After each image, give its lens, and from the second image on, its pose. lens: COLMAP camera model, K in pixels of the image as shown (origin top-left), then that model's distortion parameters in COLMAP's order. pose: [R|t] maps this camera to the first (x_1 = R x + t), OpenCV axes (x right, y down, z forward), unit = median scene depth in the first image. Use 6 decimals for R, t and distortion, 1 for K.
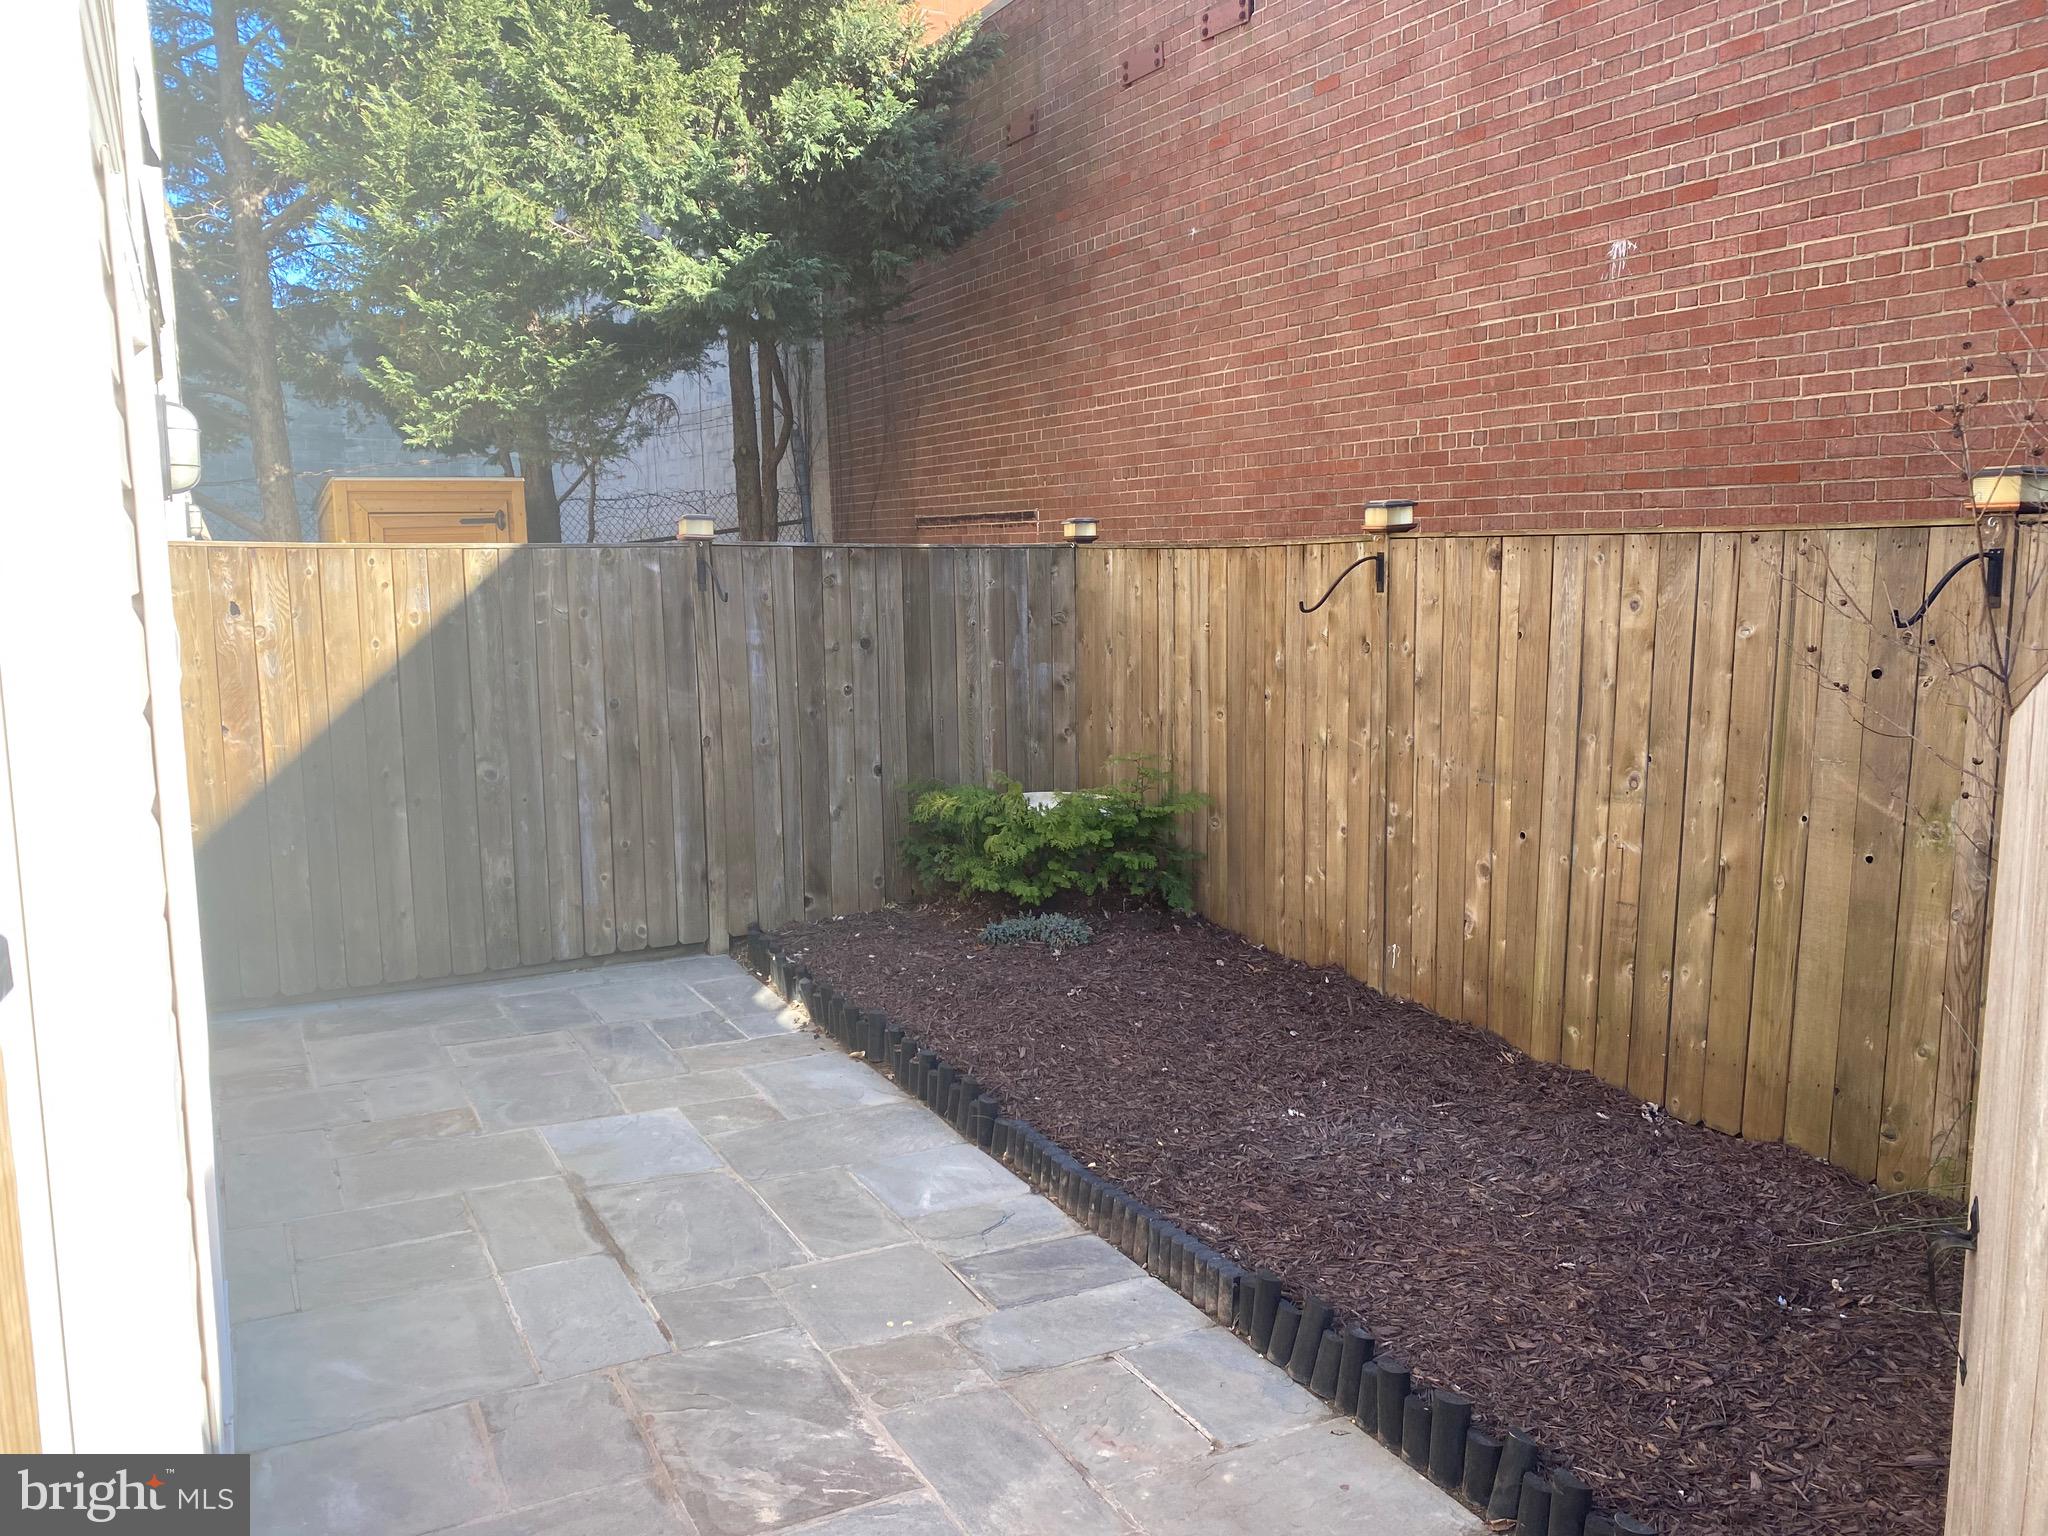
lens RADIAL K [[1574.4, 0, 1026.1], [0, 1574.4, 753.4], [0, 0, 1]] dist [0.045059, -0.044289]
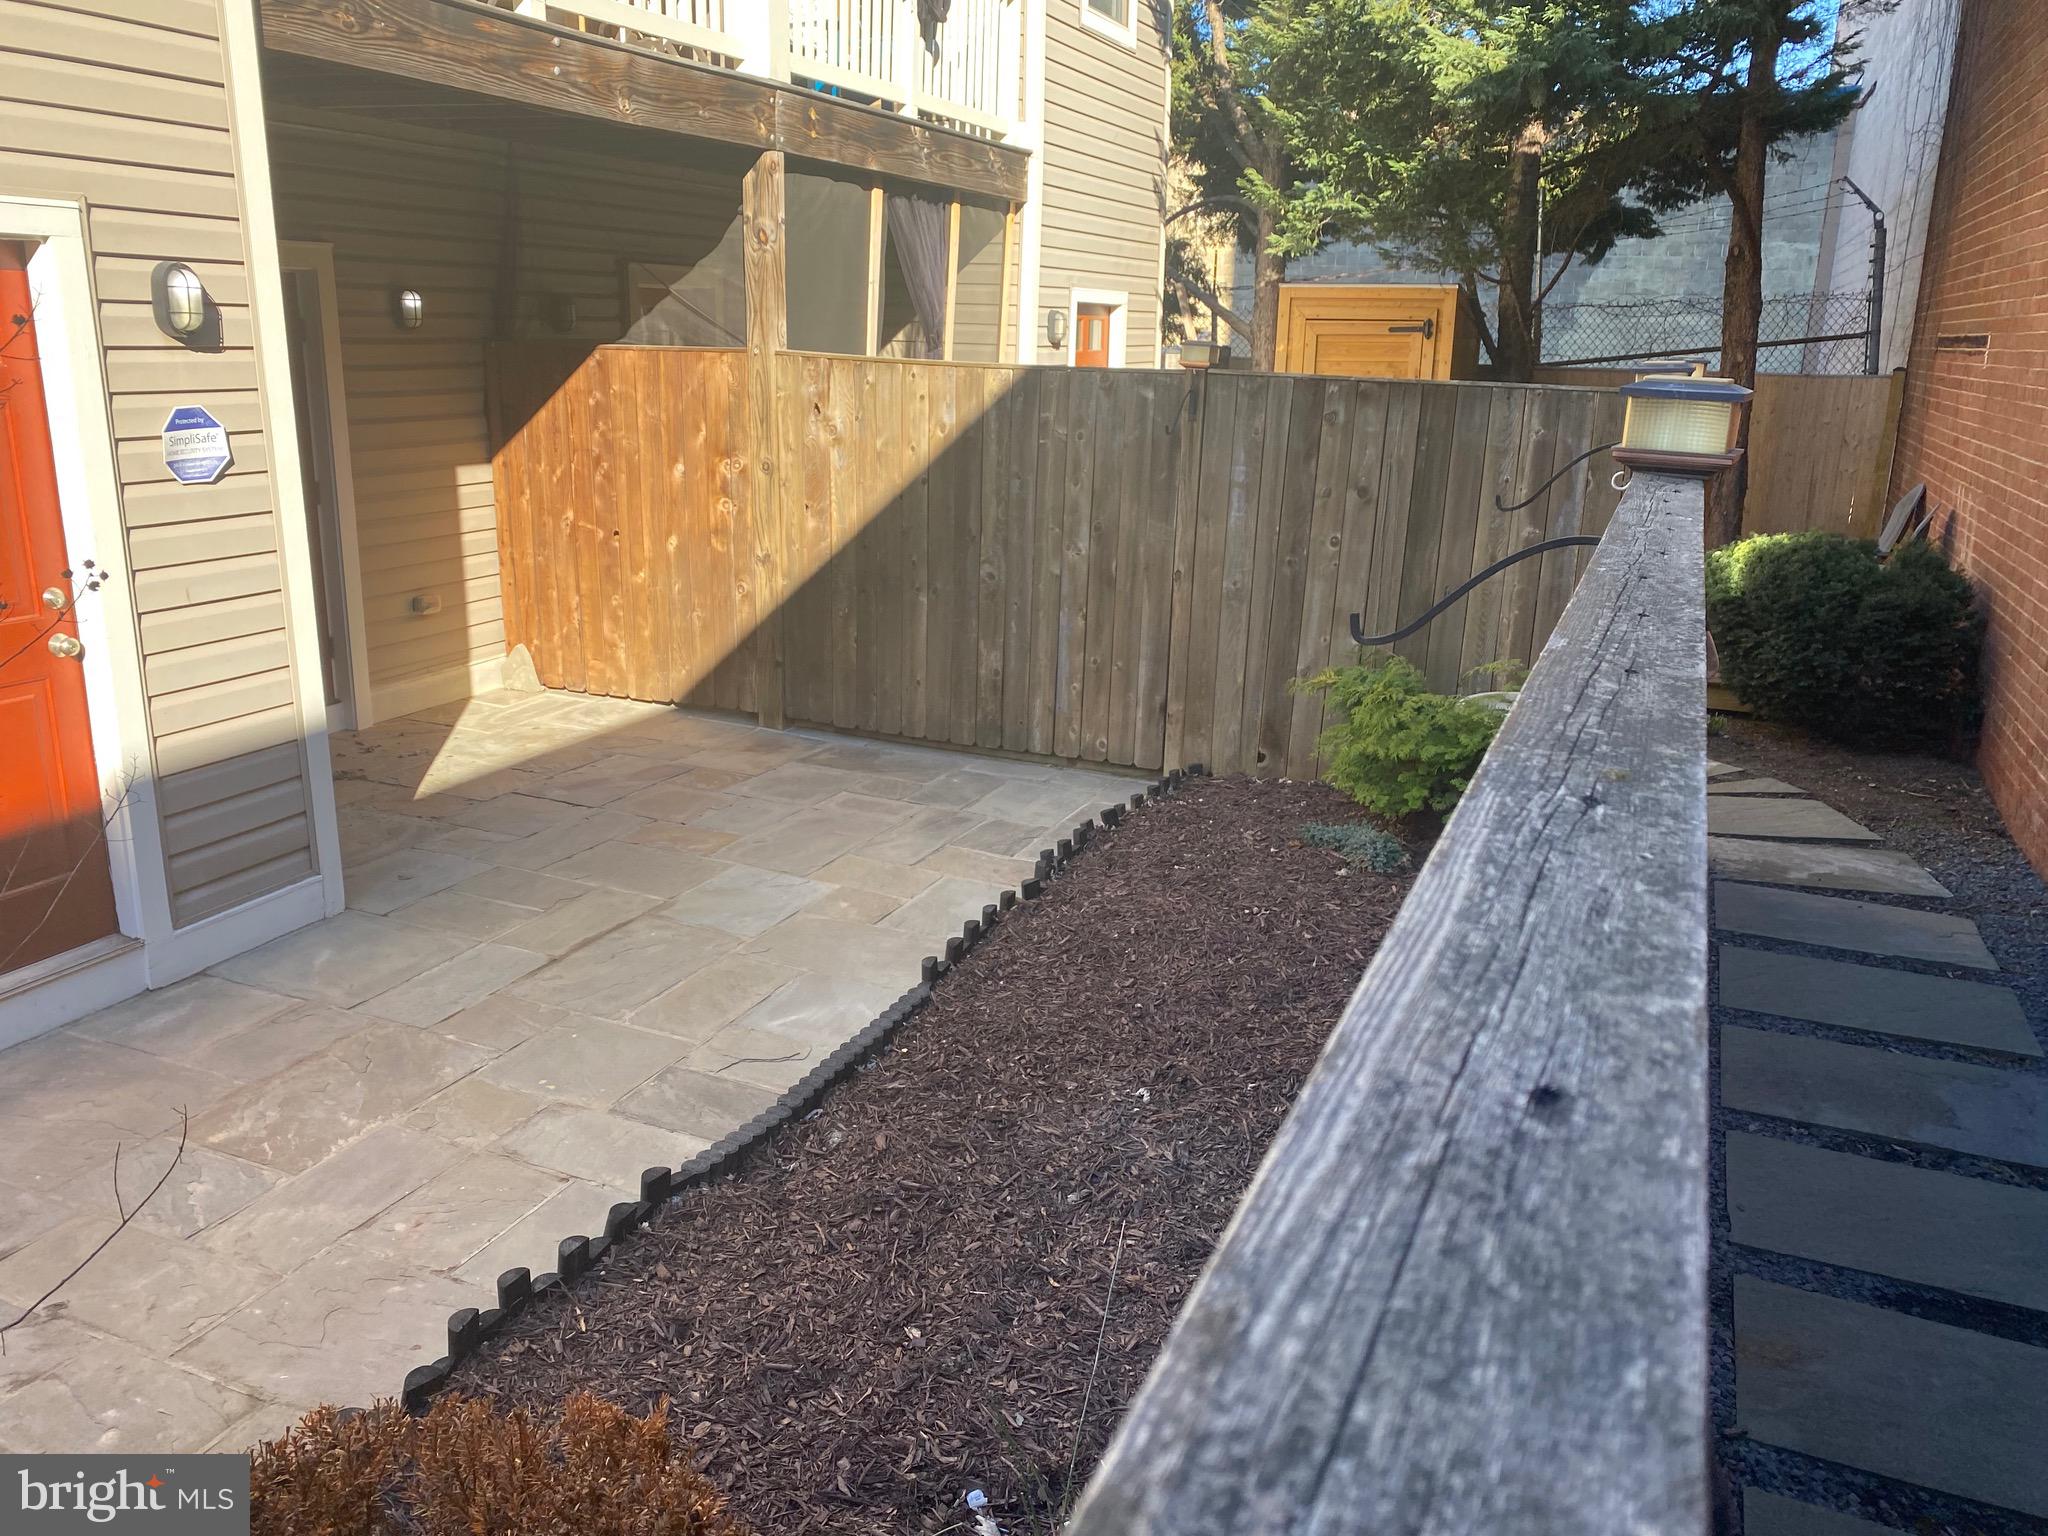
lens RADIAL K [[1574.4, 0, 1032.3], [0, 1574.4, 749.1], [0, 0, 1]] dist [0.045059, -0.044289]
pose [[0.634476, 0.225606, -0.739285, 0.528805], [-0.132341, 0.974039, 0.183667, -0.075054], [0.761529, -0.018695, 0.647861, 0.299403]]
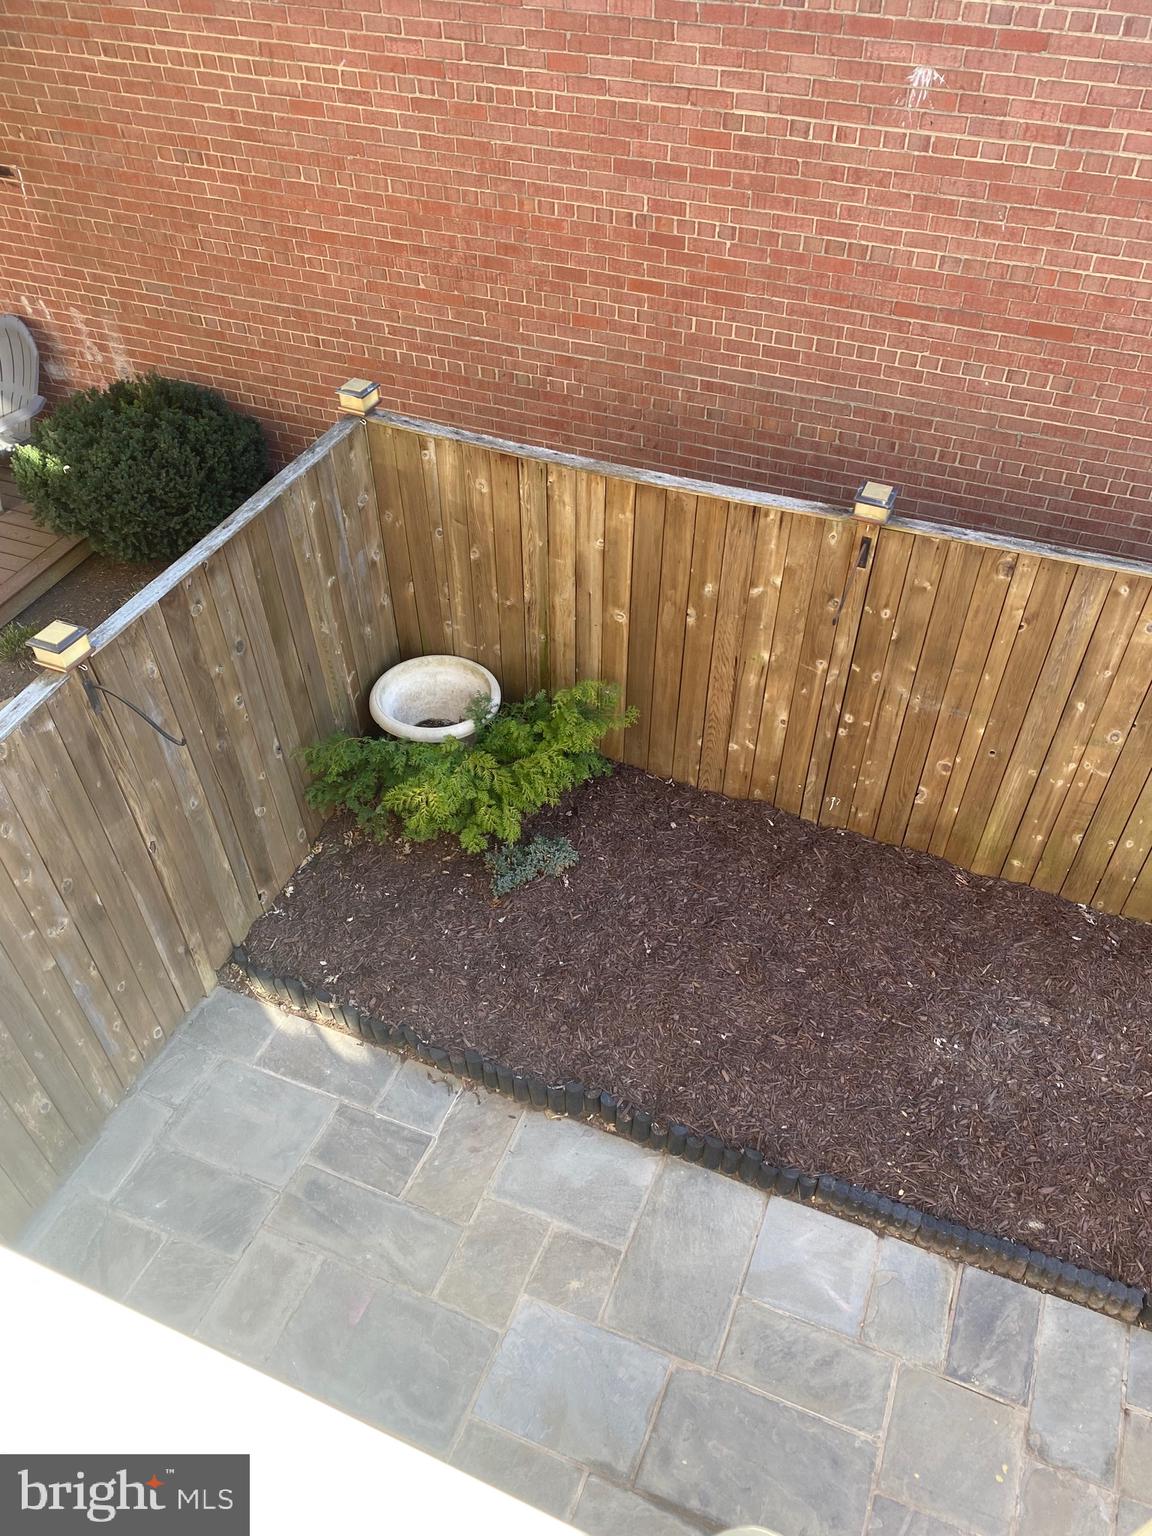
lens RADIAL K [[1180.8, 0, 583.9], [0, 1180.8, 771.7], [0, 0, 1]] dist [0.045059, -0.044289]
pose [[0.764565, -0.441798, 0.469314, -0.330400], [0.072867, 0.782708, 0.618109, -0.455713], [-0.640415, -0.438387, 0.630624, 0.476324]]
